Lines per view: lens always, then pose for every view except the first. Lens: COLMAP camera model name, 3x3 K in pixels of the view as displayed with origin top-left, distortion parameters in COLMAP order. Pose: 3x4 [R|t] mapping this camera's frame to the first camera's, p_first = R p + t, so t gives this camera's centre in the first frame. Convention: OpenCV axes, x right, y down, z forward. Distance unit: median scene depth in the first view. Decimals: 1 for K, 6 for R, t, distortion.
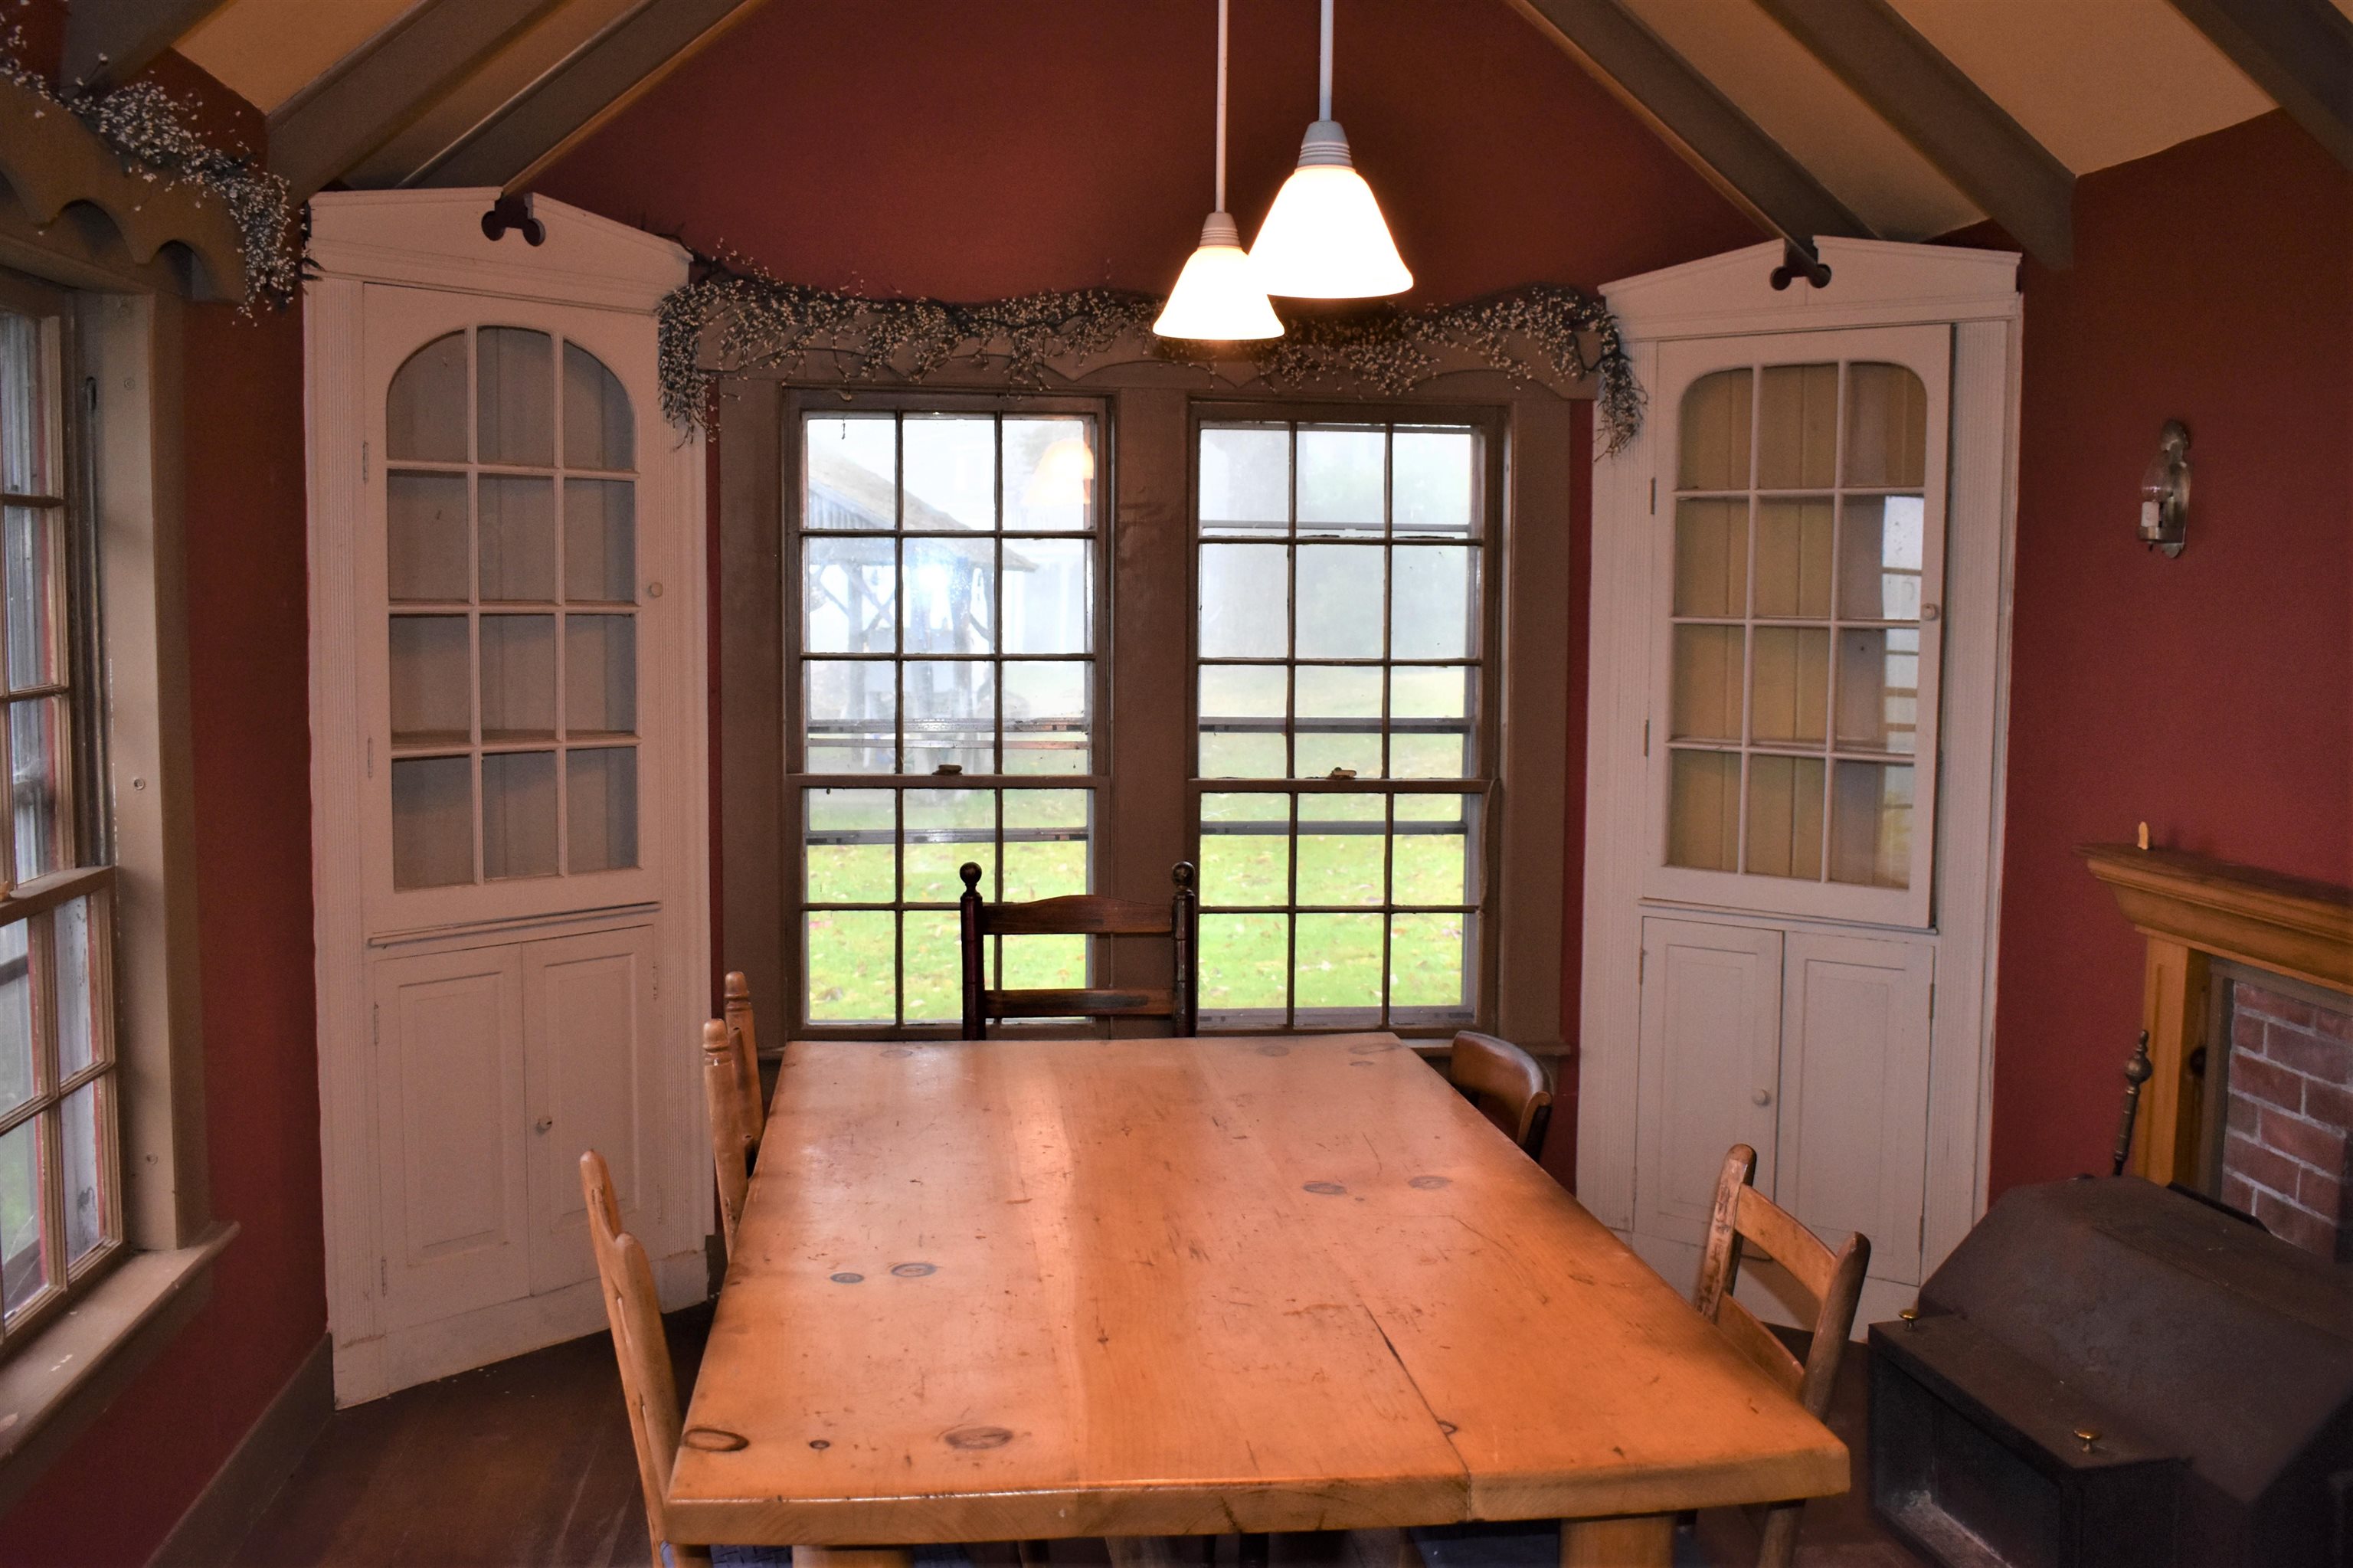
lens RADIAL K [[2180.3, 0, 1176.5], [0, 2180.3, 784.0], [0, 0, 1]] dist [-0.064493, -0.009199]
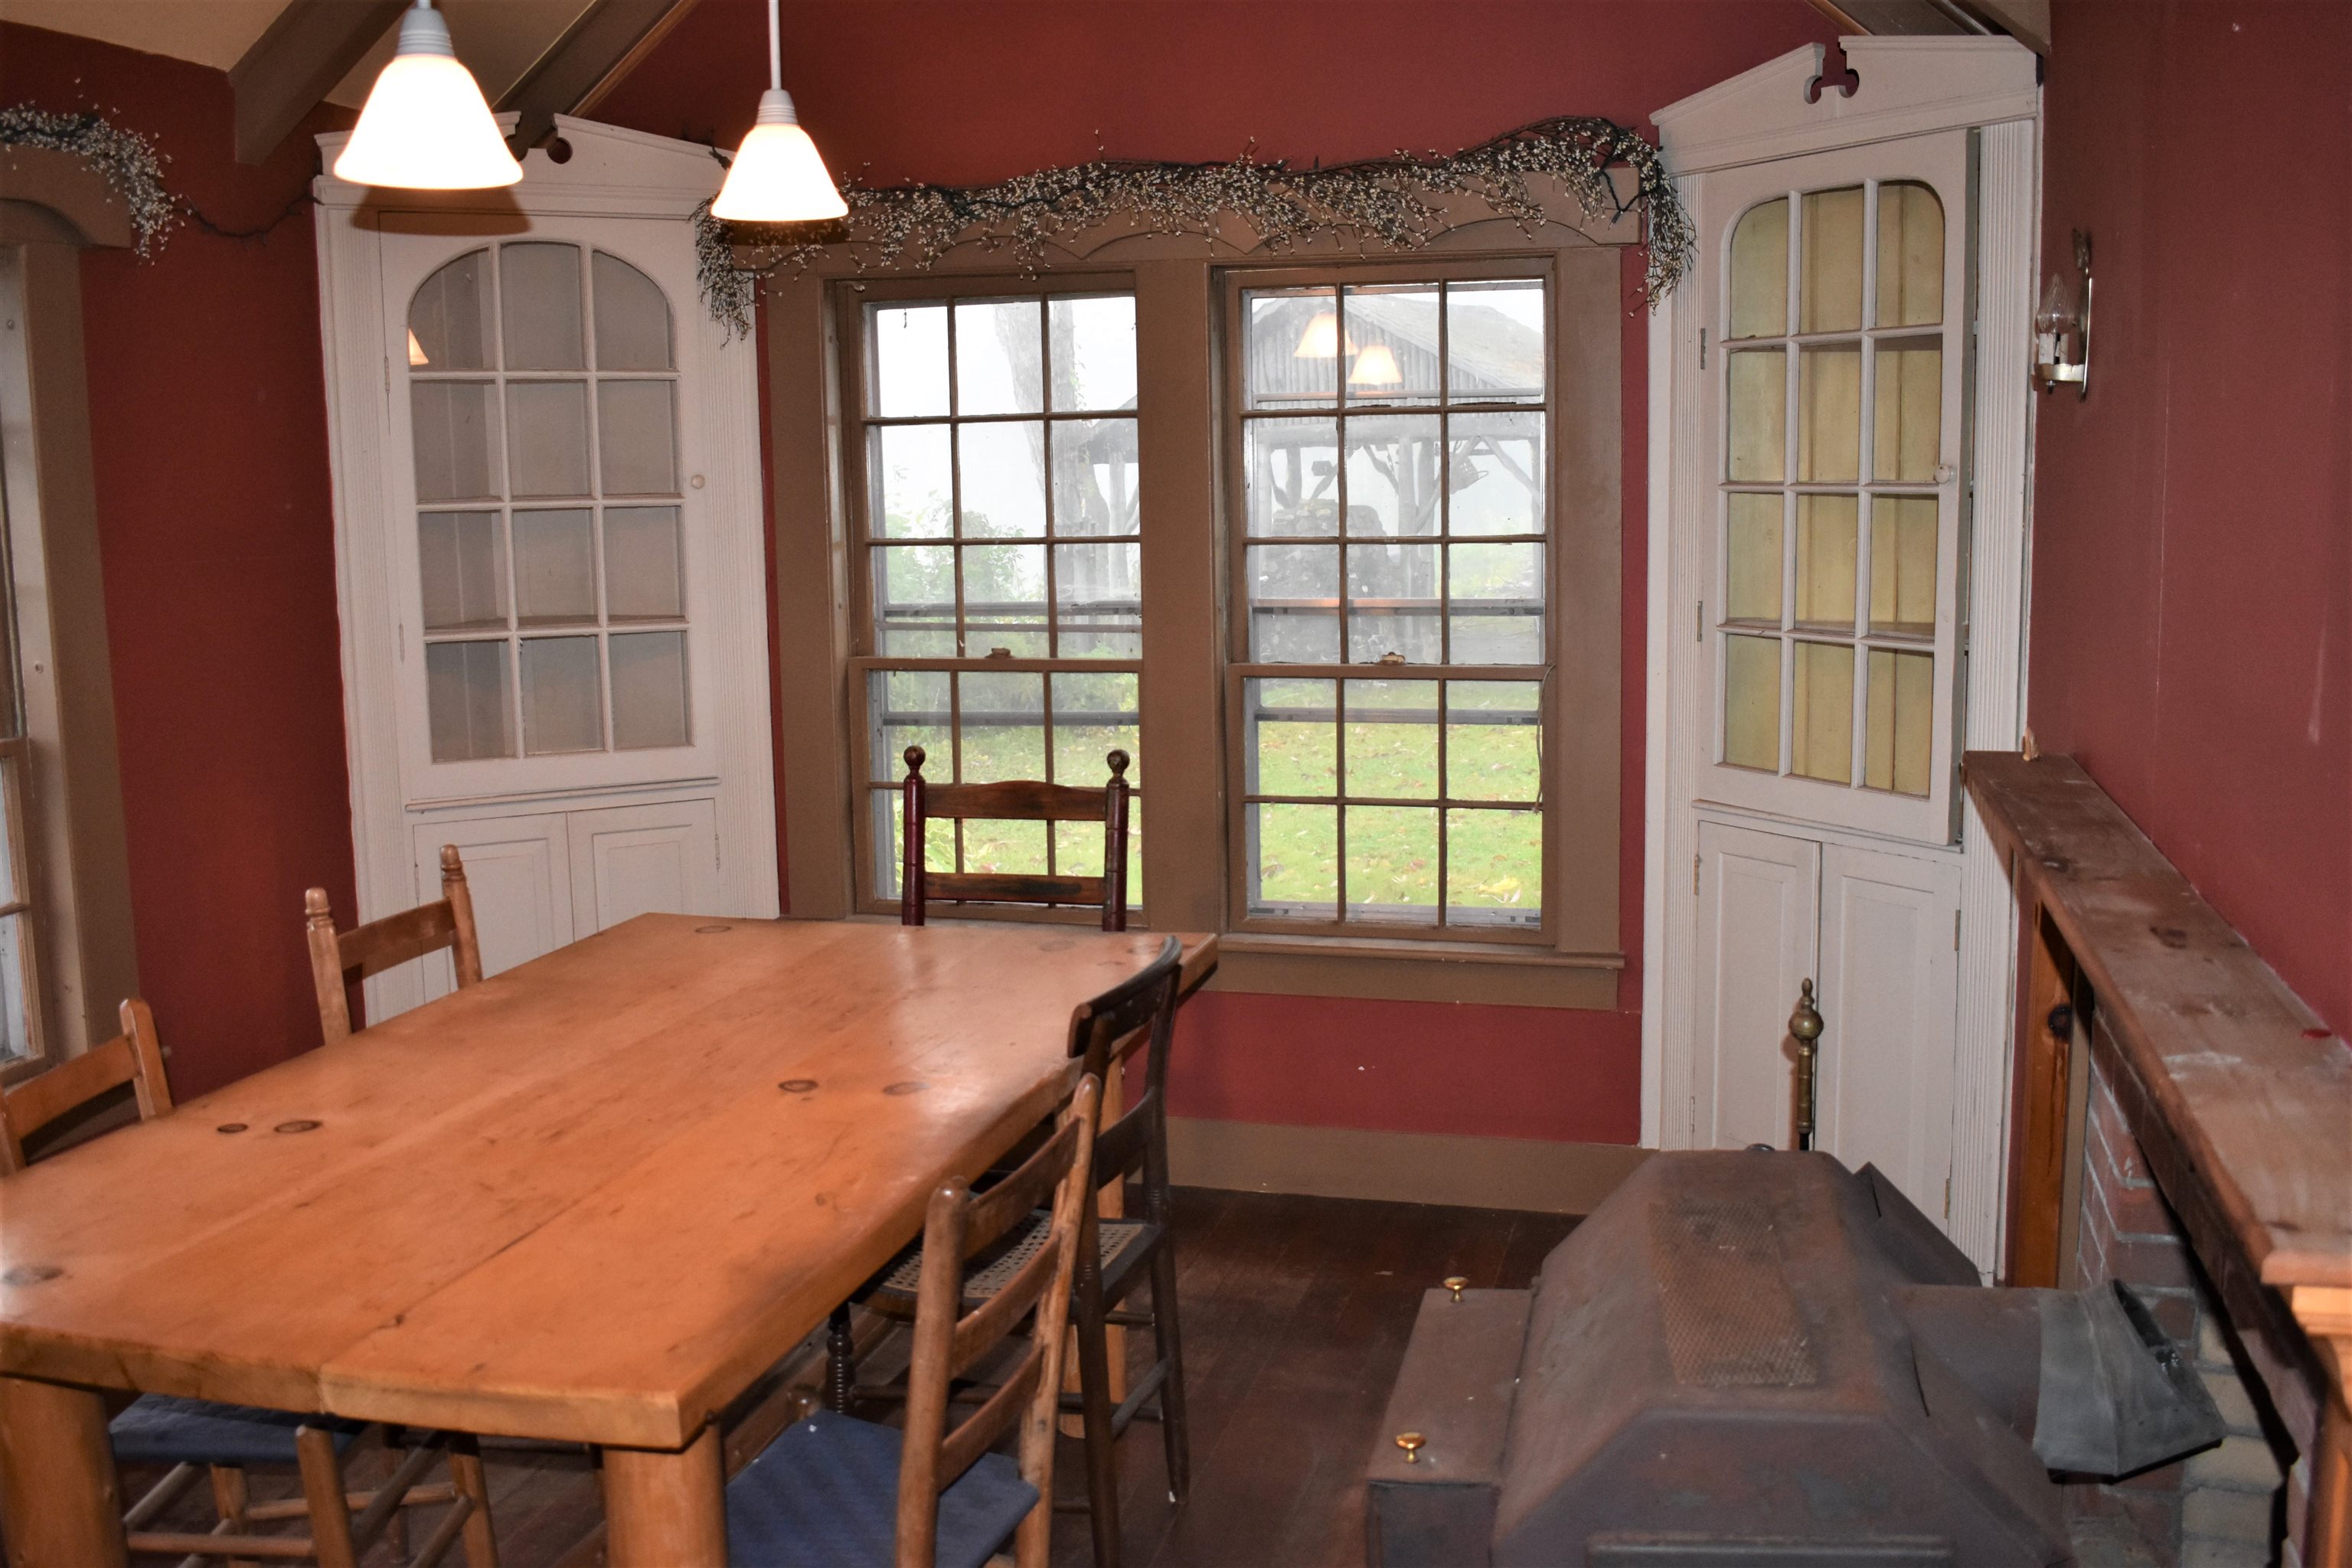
lens RADIAL K [[2179.3, 0, 1176.0], [0, 2179.3, 784.0], [0, 0, 1]] dist [-0.064493, -0.009199]
pose [[0.931962, 0.026377, -0.361596, 0.336115], [-0.005514, 0.998266, 0.058607, -0.005576], [0.362515, -0.052626, 0.930491, 0.087603]]
